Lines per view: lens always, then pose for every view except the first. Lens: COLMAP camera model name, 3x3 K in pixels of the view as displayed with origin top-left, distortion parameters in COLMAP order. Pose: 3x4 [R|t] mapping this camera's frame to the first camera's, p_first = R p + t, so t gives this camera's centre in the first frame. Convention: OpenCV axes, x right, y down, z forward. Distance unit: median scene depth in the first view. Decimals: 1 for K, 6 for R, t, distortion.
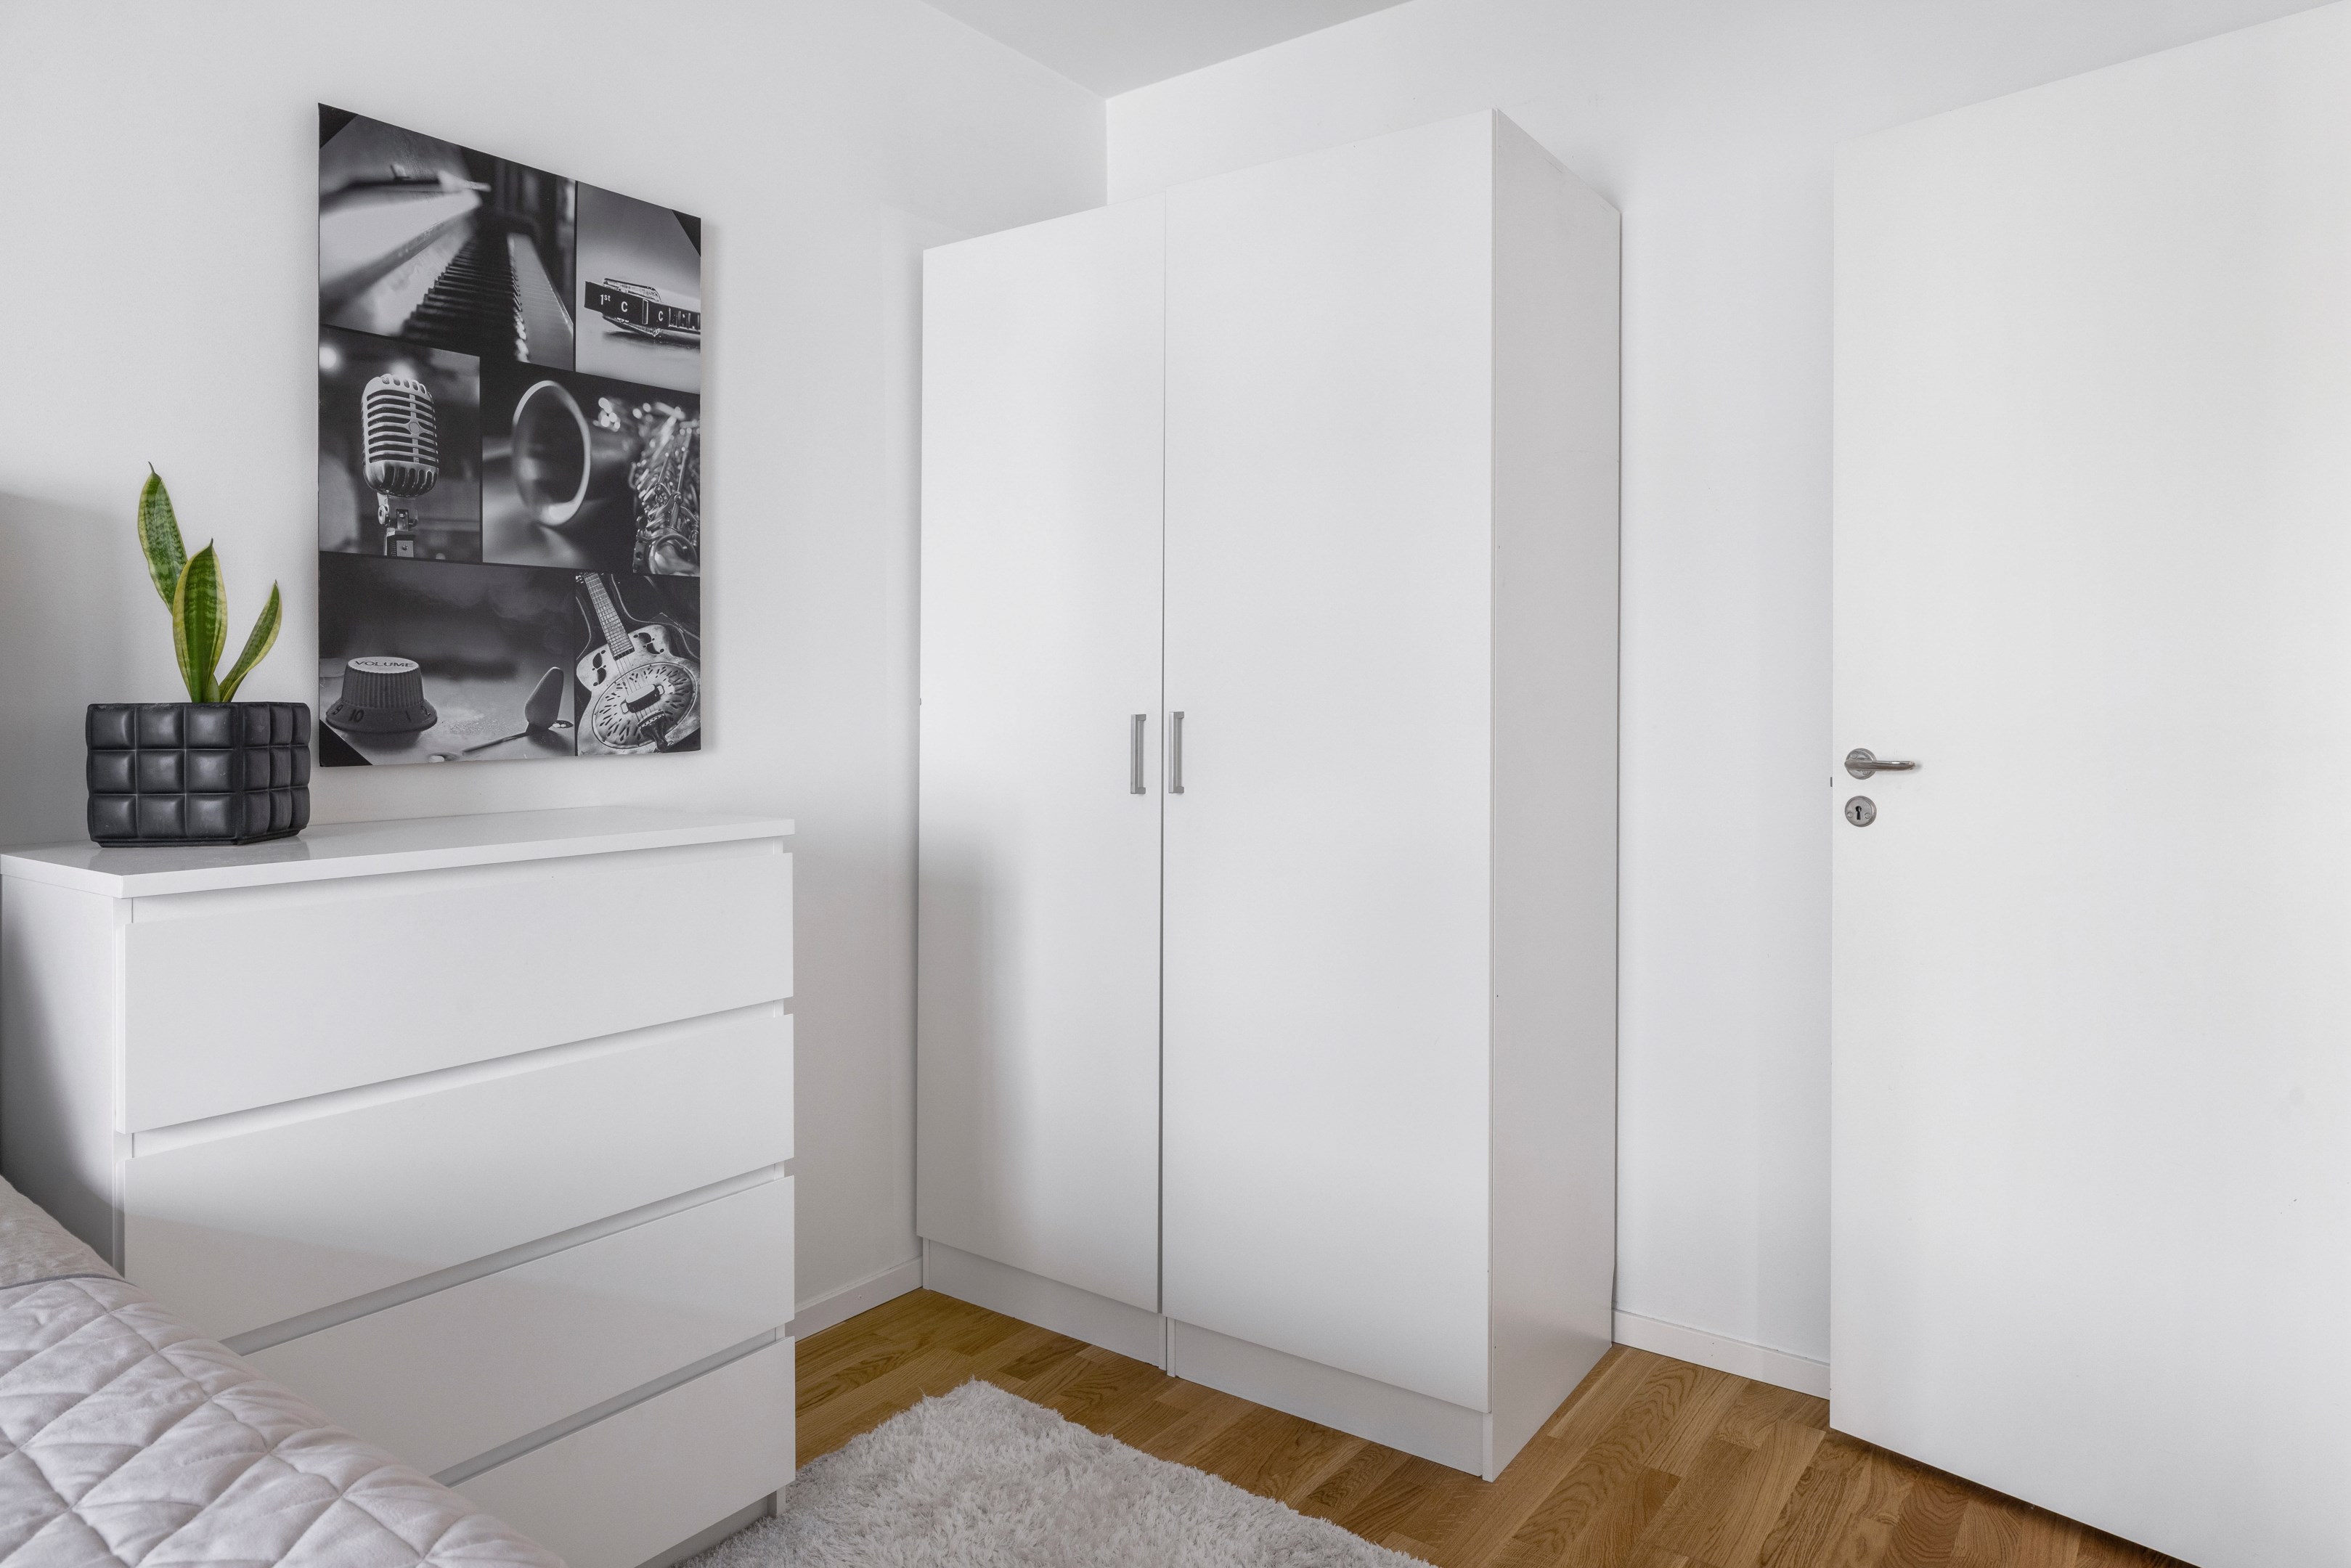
lens RADIAL K [[1443.3, 0, 1180.4], [0, 1443.3, 708.9], [0, 0, 1]] dist [-0.004037, 0.000296]
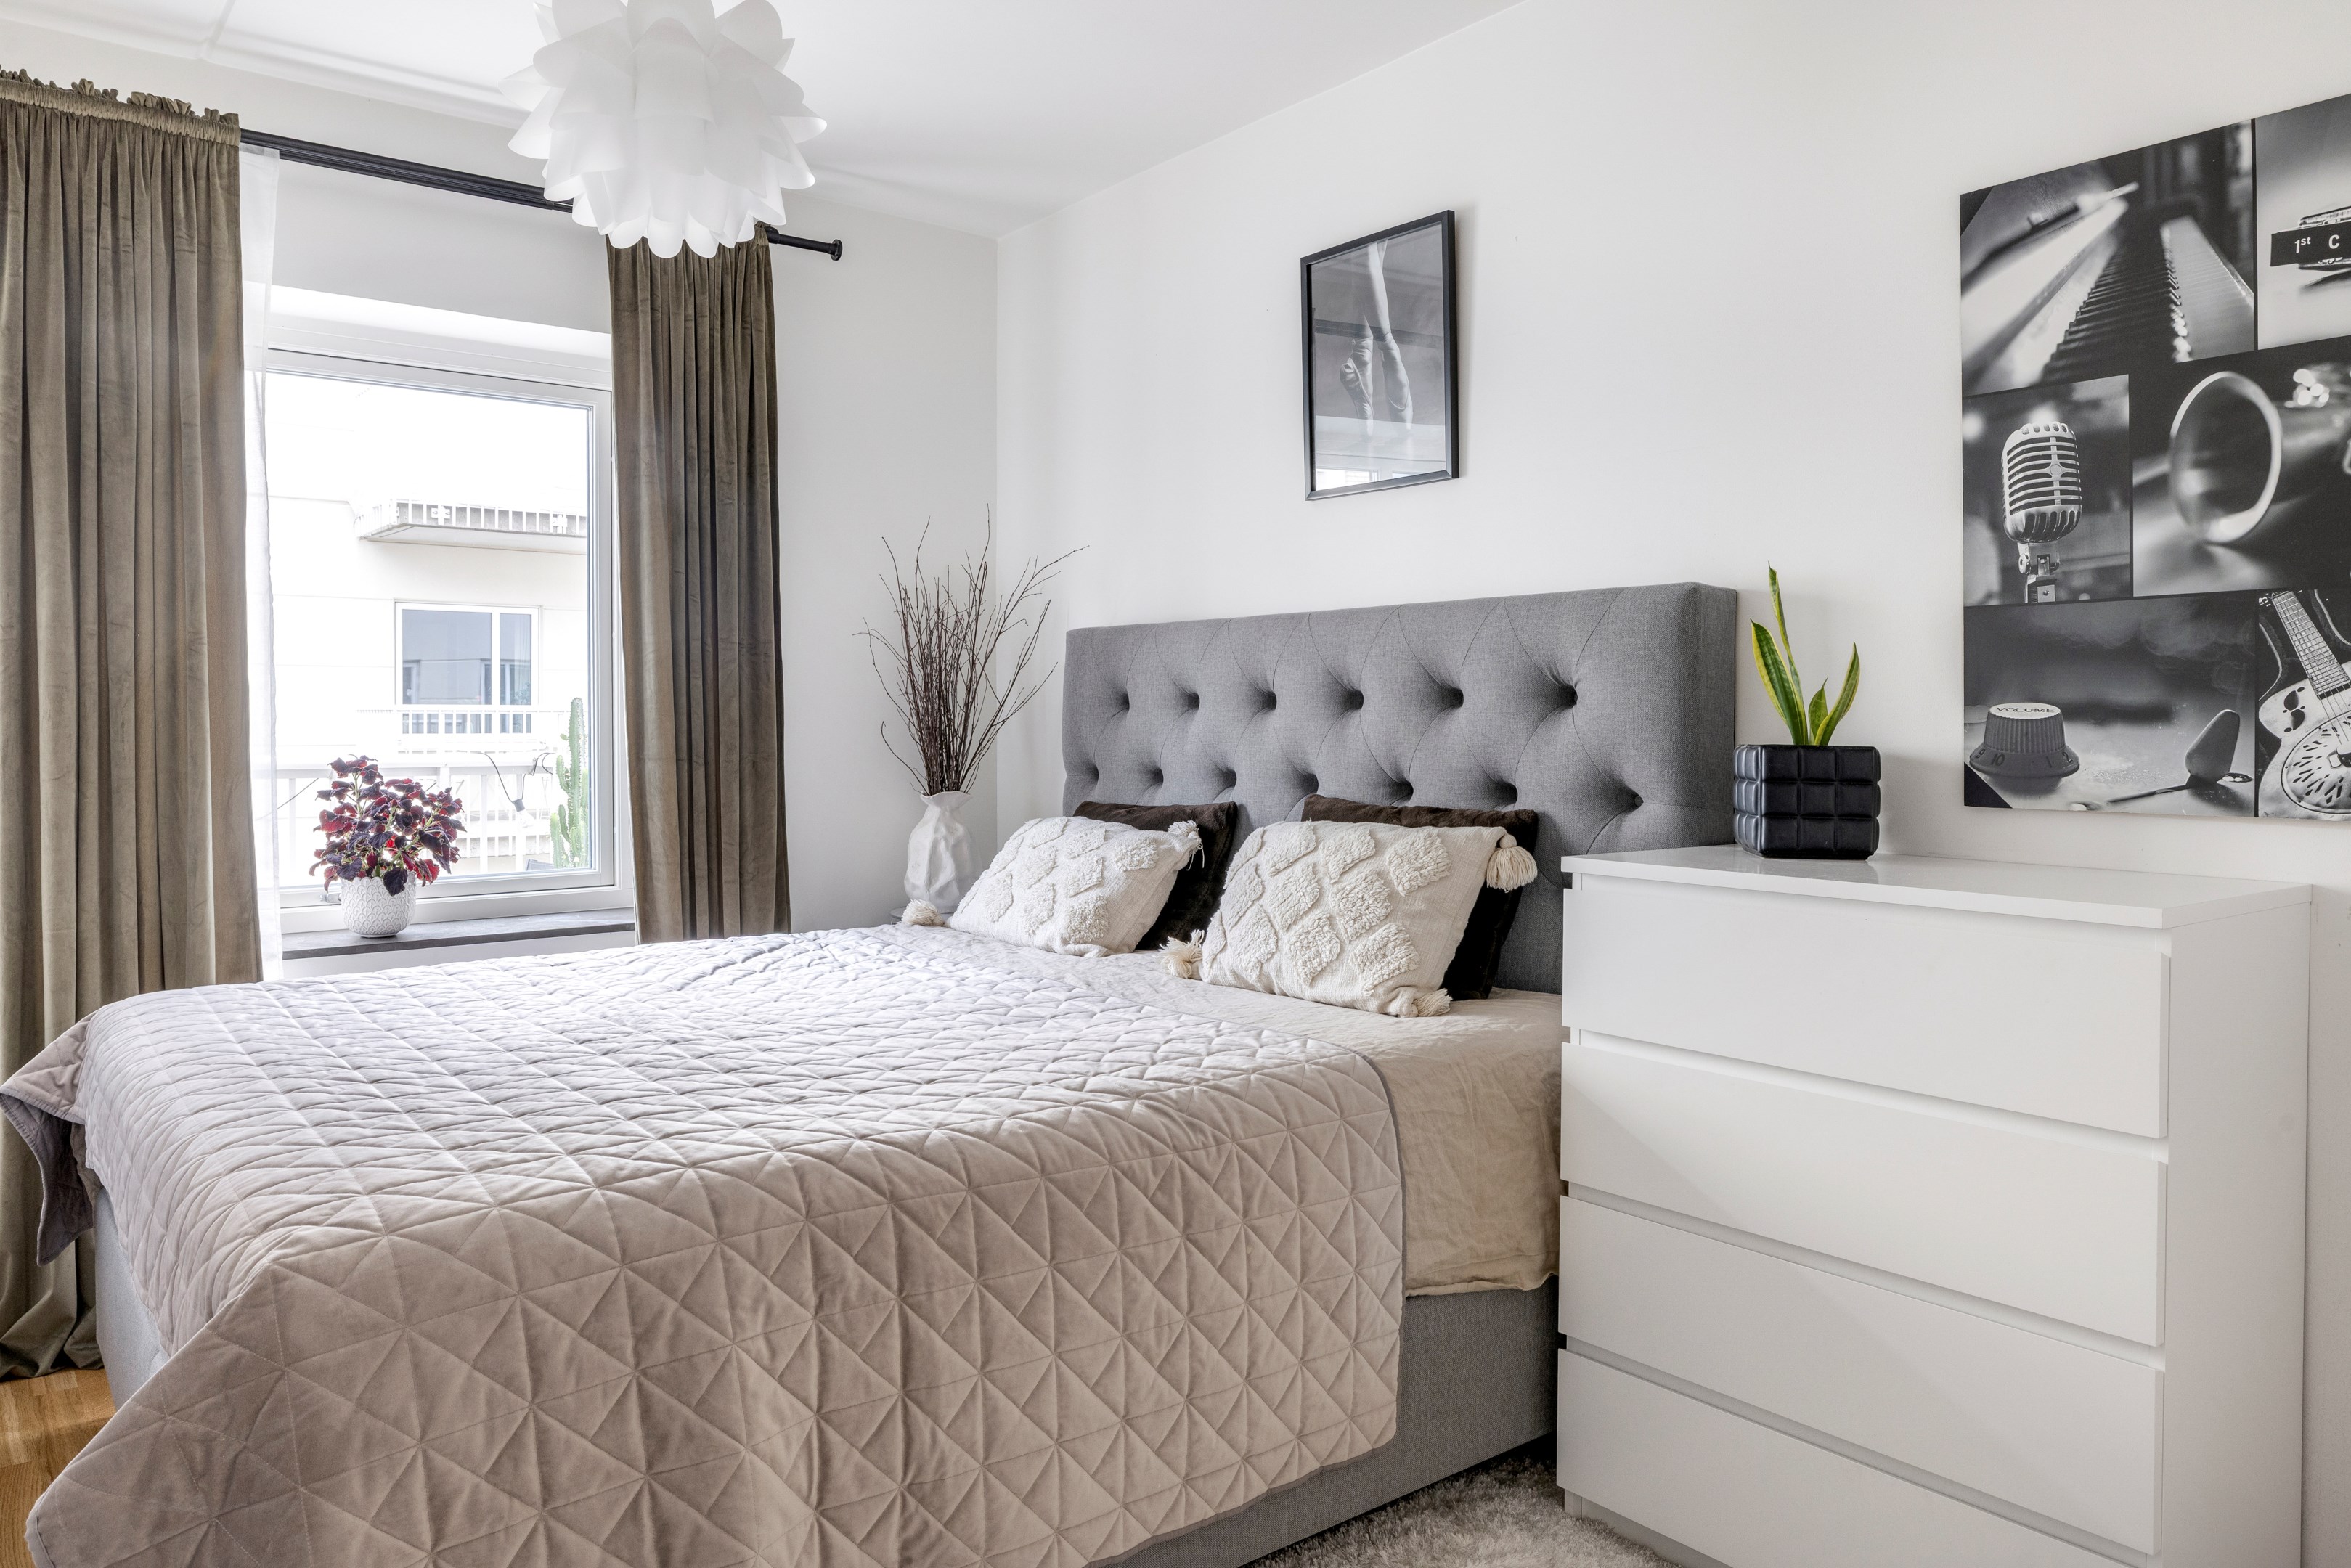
lens RADIAL K [[1579.2, 0, 1171.5], [0, 1579.2, 731.9], [0, 0, 1]] dist [-0.002842, -0.000374]
pose [[-0.268648, 0.014799, -0.963125, 0.662095], [-0.004924, 0.999848, 0.016737, -0.030234], [0.963226, 0.009239, -0.268534, 0.695484]]
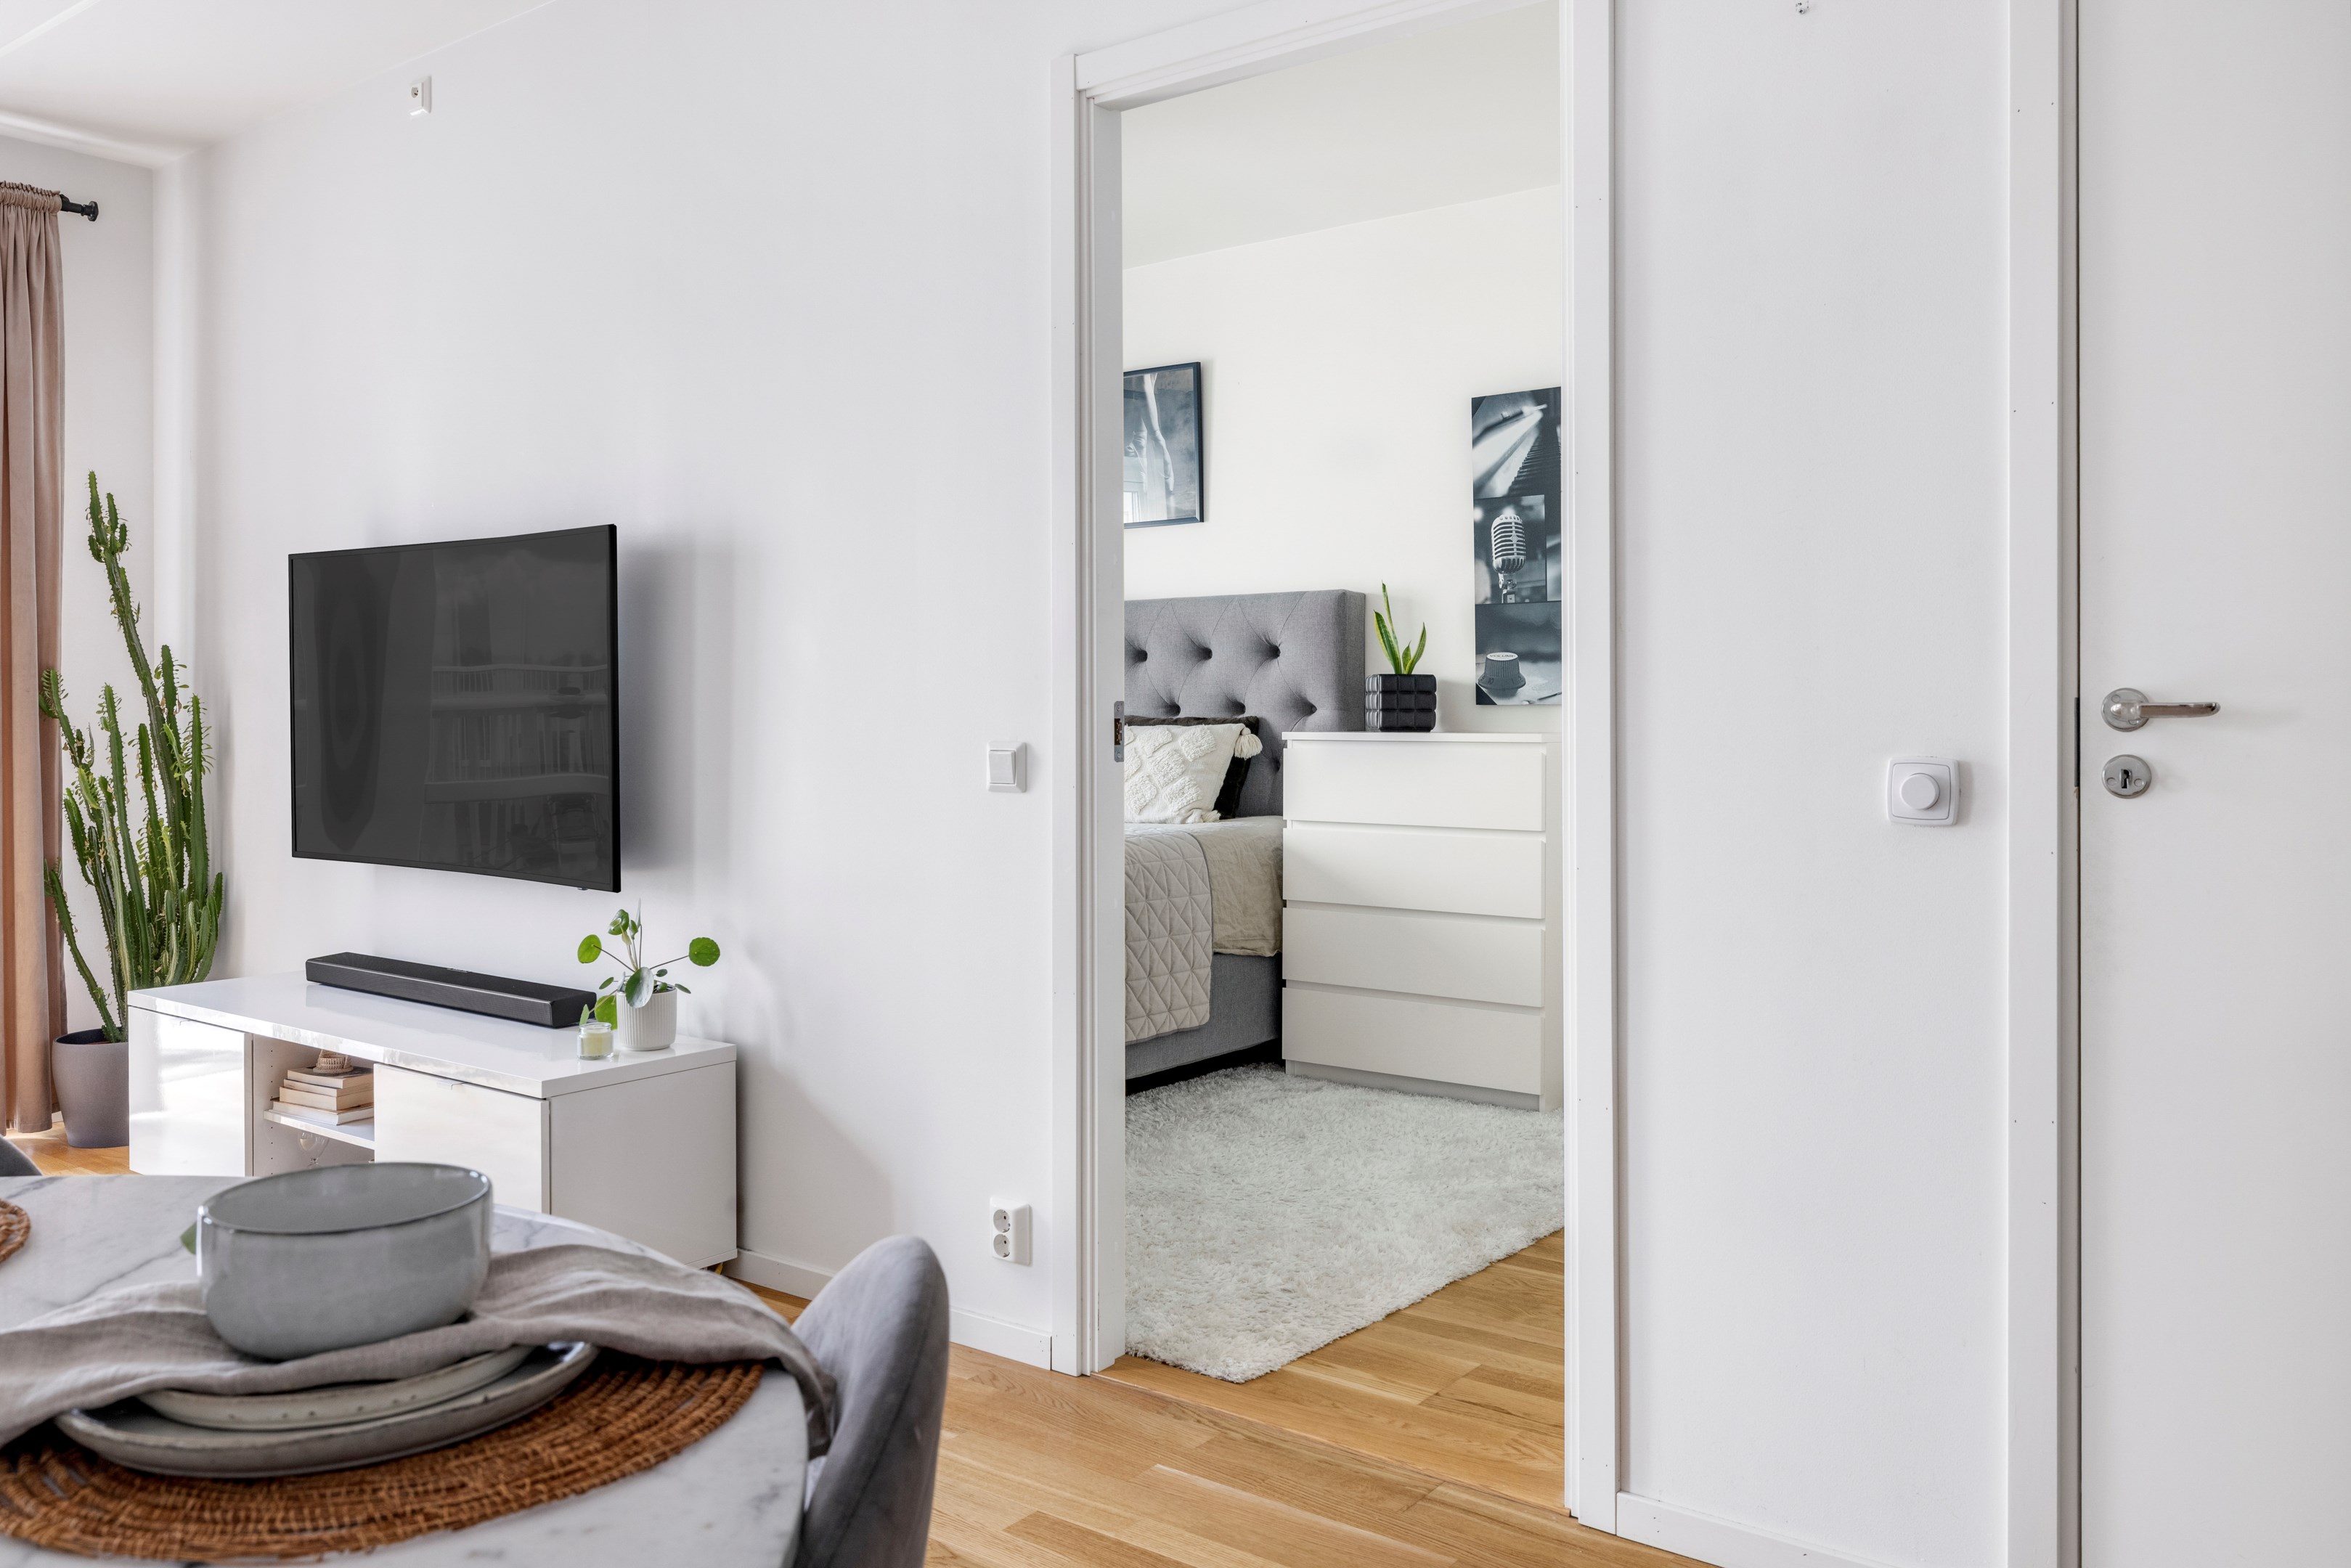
lens RADIAL K [[1838.3, 0, 1164.2], [0, 1838.3, 700.3], [0, 0, 1]] dist [0.001598, 0.000620]
pose [[-0.019308, 0.000032, -0.999814, 2.012008], [-0.003579, 0.999994, 0.000101, 0.032383], [0.999807, 0.003580, -0.019308, 0.550247]]
